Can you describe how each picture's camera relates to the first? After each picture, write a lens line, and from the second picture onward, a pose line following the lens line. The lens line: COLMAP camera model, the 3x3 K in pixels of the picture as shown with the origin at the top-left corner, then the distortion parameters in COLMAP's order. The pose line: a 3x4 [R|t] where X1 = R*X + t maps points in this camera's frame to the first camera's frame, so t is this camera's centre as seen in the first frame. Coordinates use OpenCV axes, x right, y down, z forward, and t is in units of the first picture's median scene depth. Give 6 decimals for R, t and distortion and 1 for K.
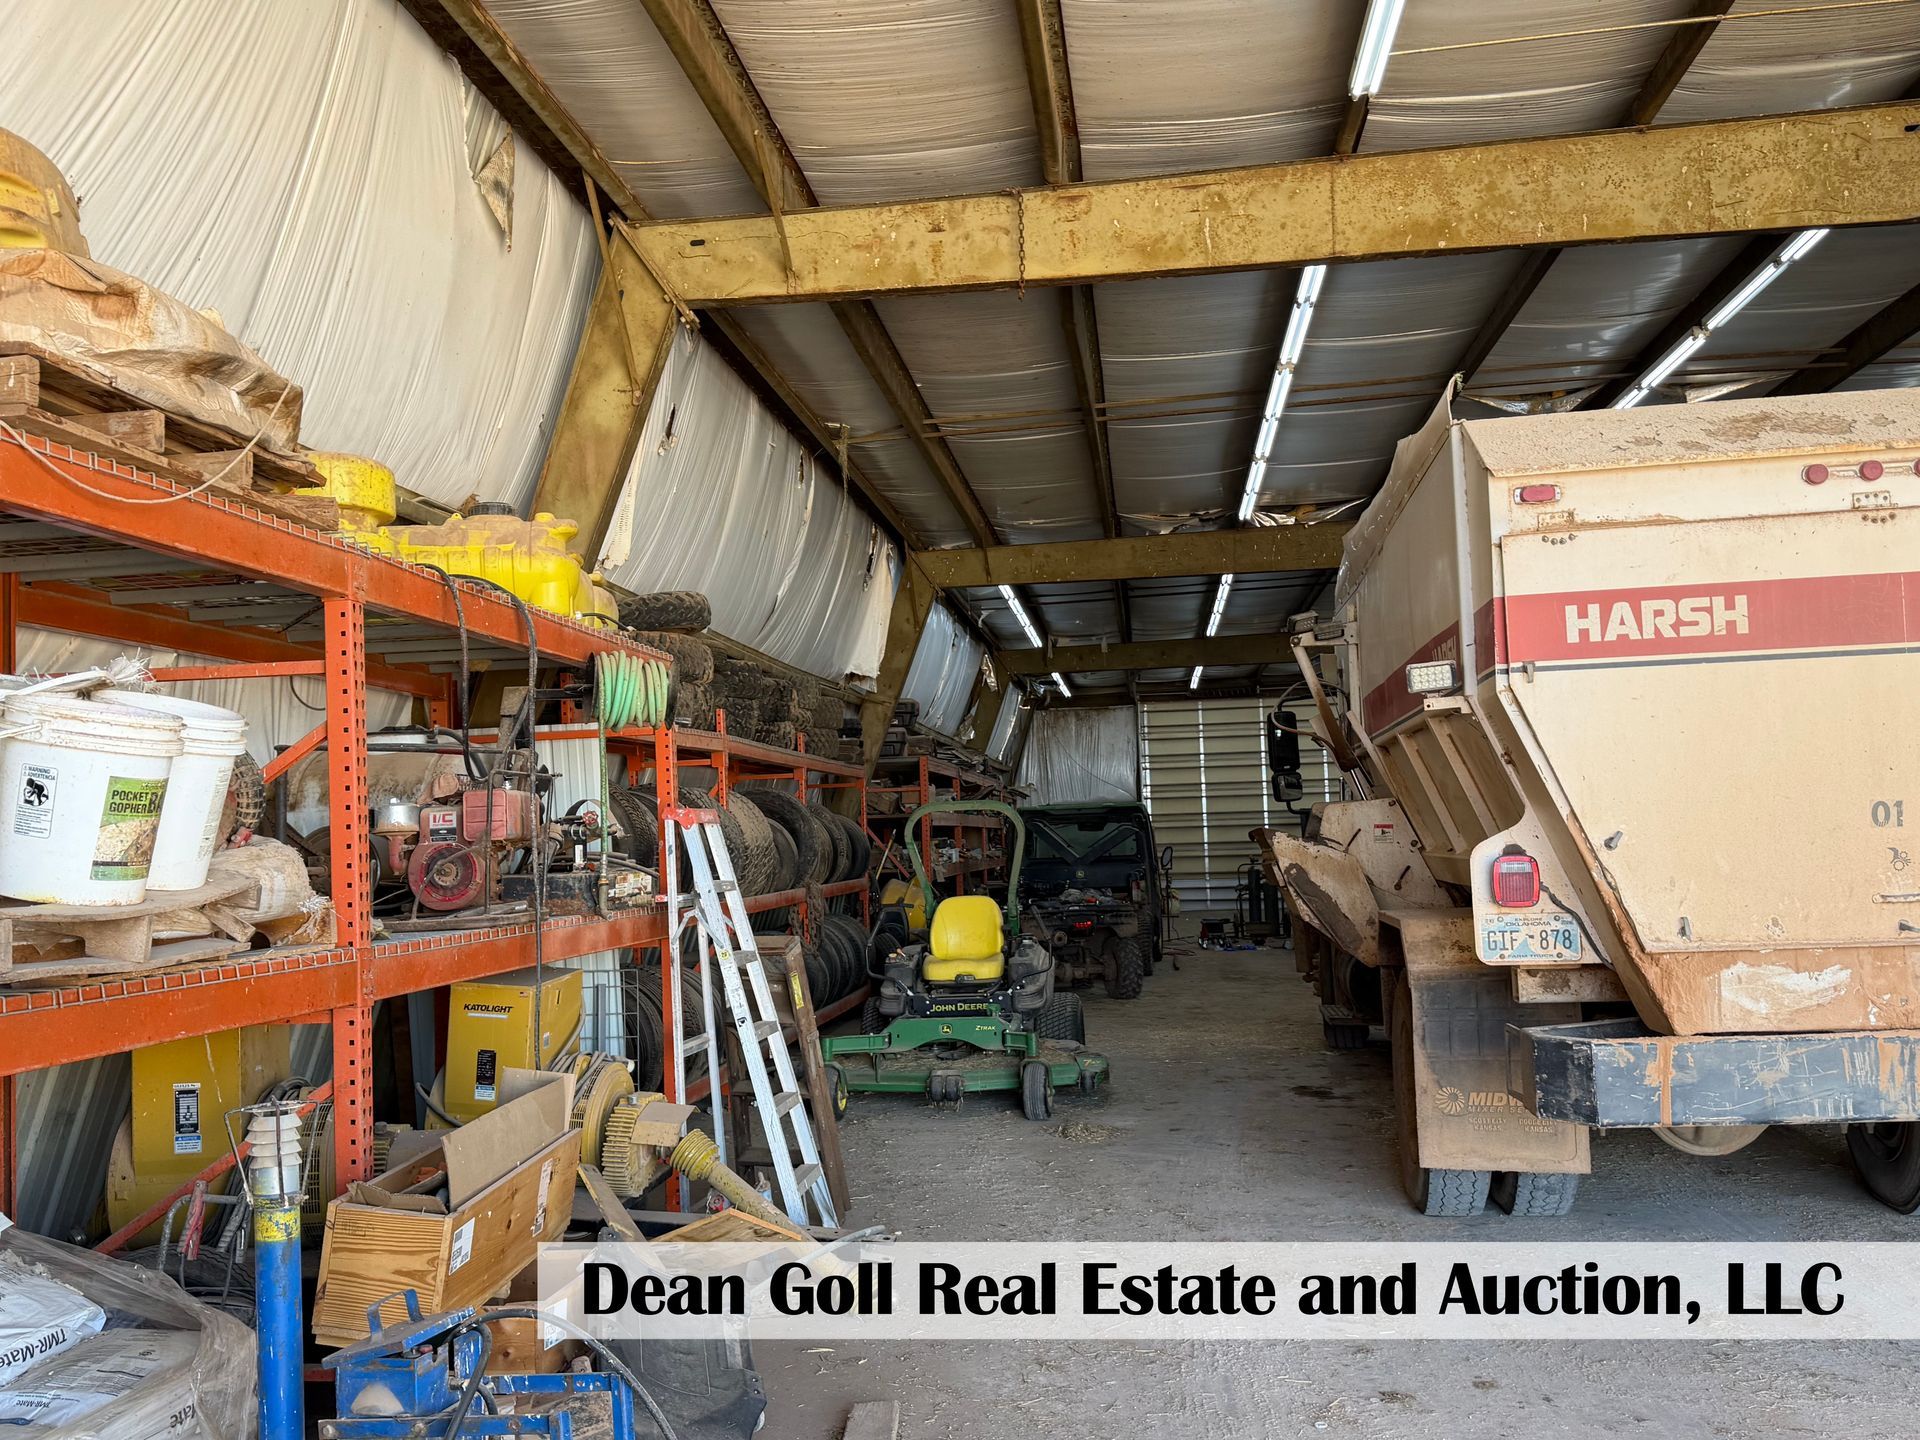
lens RADIAL K [[1678.4, 0, 947.7], [0, 1678.4, 751.2], [0, 0, 1]] dist [0.034003, -0.049148]
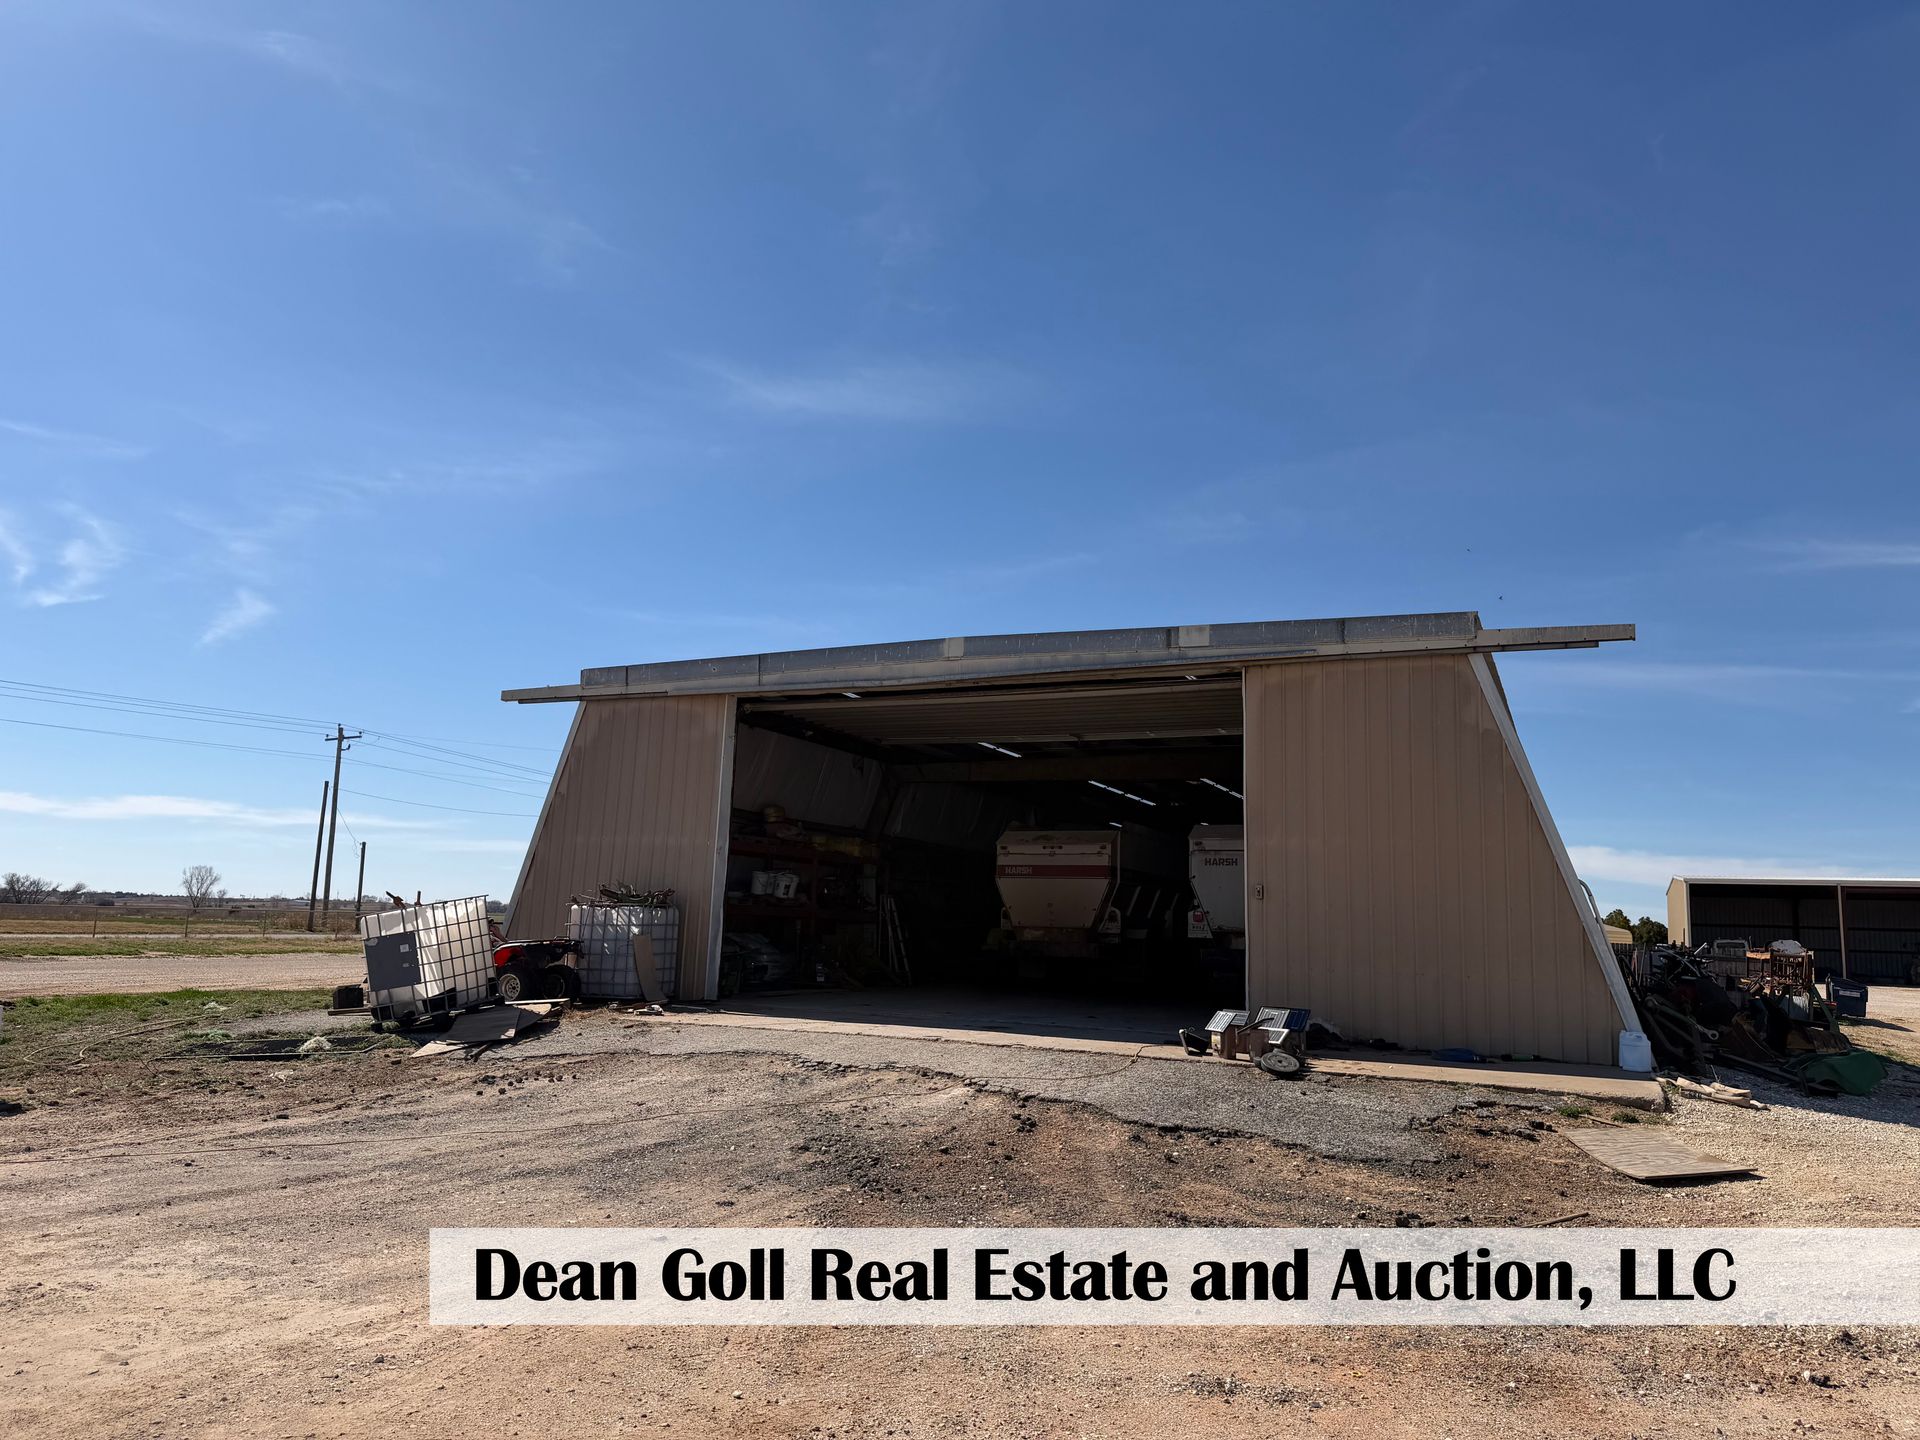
lens RADIAL K [[1271.9, 0, 960.0], [0, 1271.9, 720.0], [0, 0, 1]] dist [0.000421, -0.001244]
pose [[0.942193, 0.014735, -0.334748, 1.697449], [-0.049204, 0.994287, -0.094723, -0.167594], [0.331440, 0.105718, 0.937535, -3.301750]]
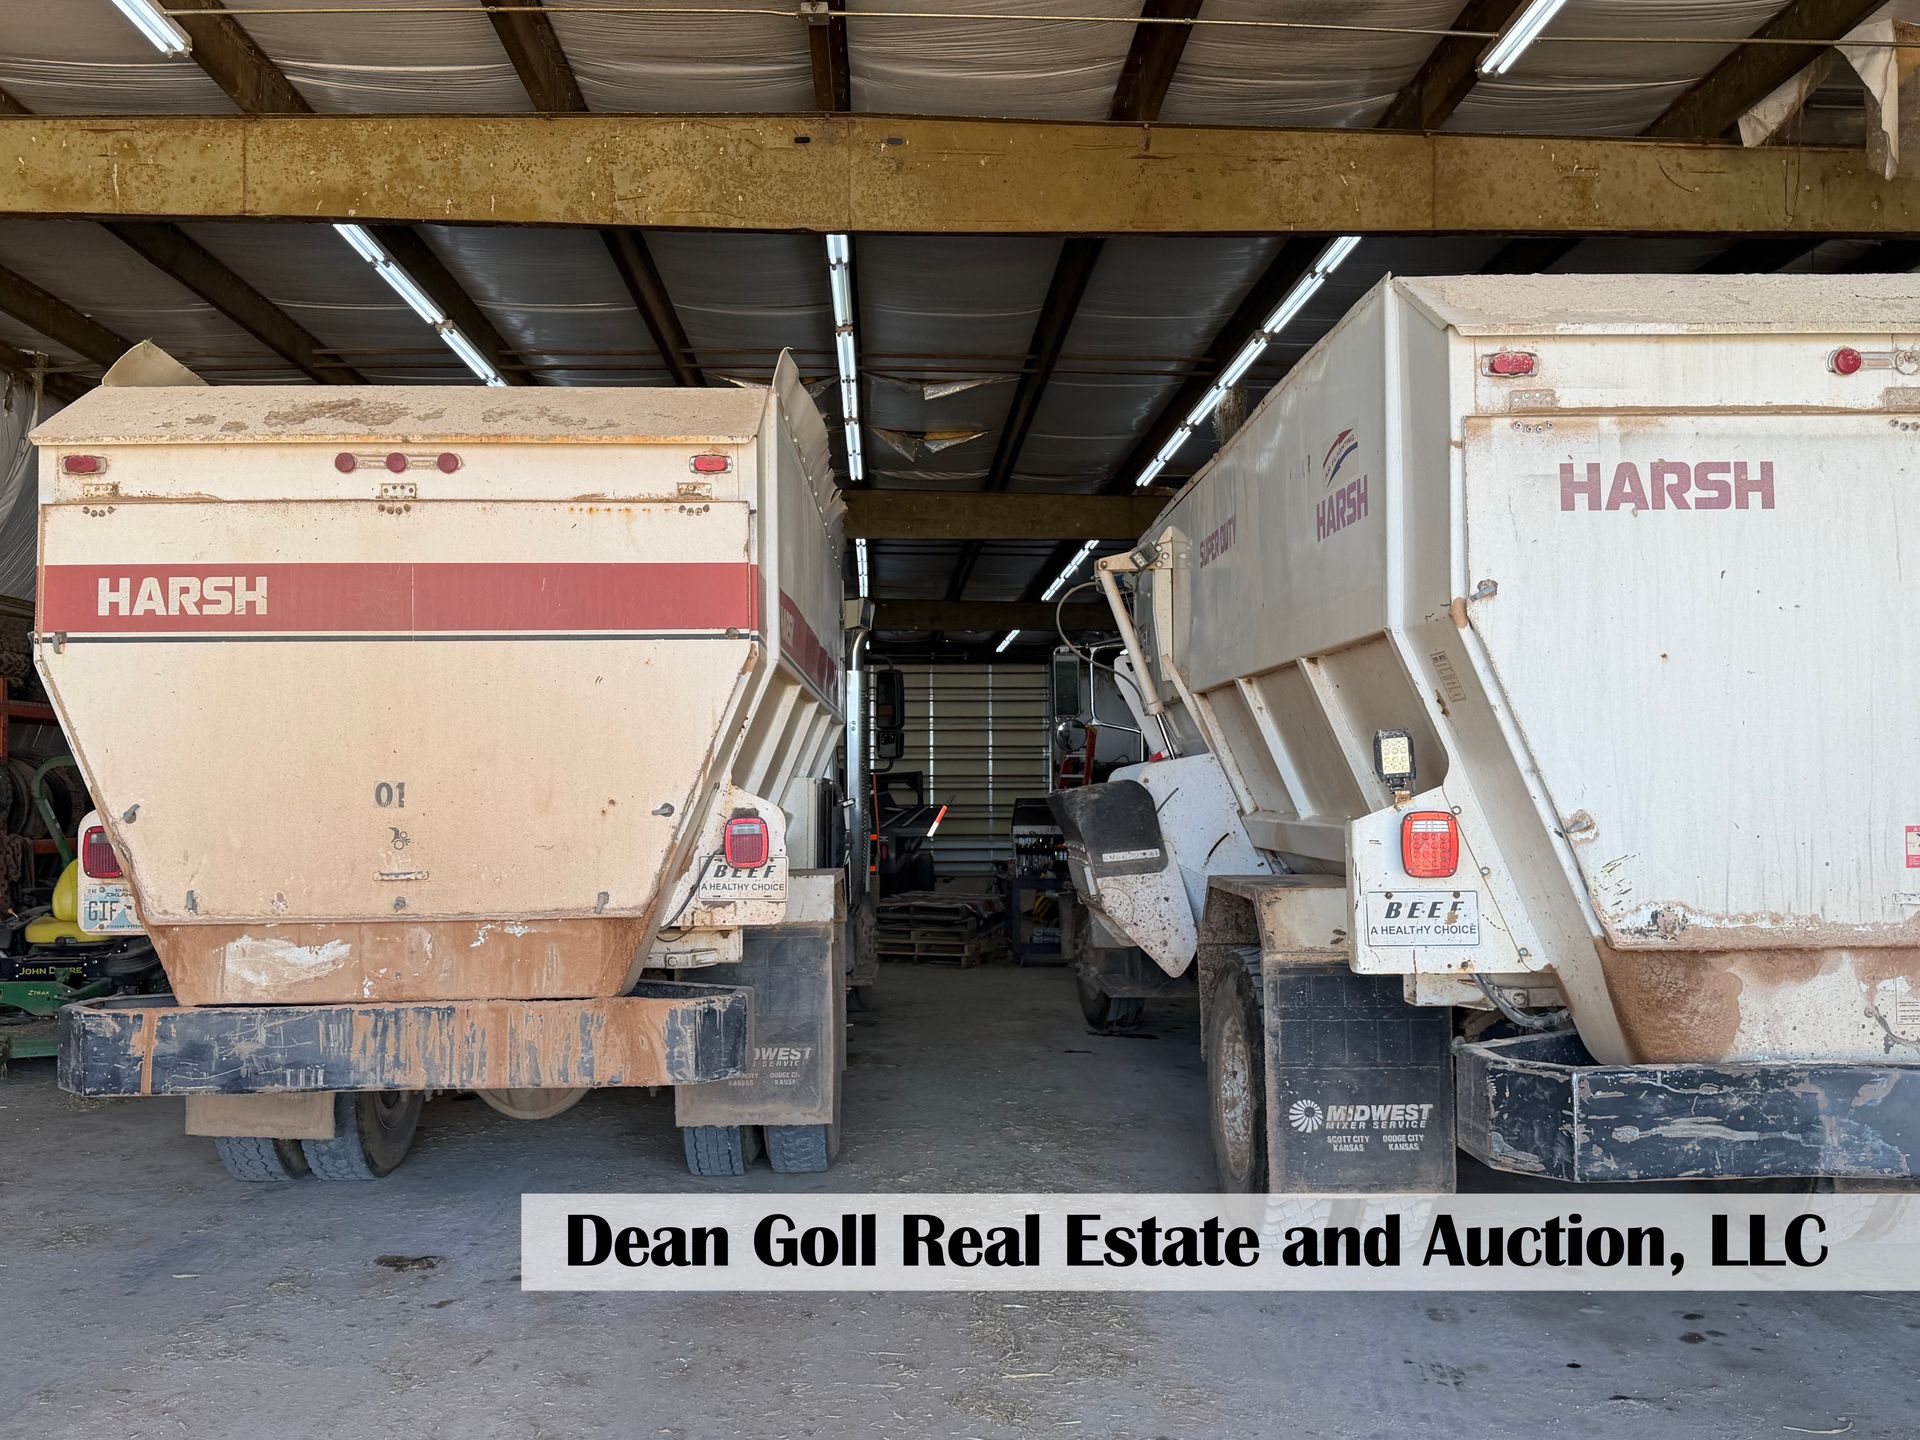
lens RADIAL K [[1678.4, 0, 947.7], [0, 1678.4, 751.2], [0, 0, 1]] dist [0.034003, -0.049148]
pose [[0.986085, 0.033855, 0.162758, 0.698490], [-0.037817, 0.999058, 0.021305, -0.023958], [-0.161884, -0.027164, 0.986436, -0.072600]]
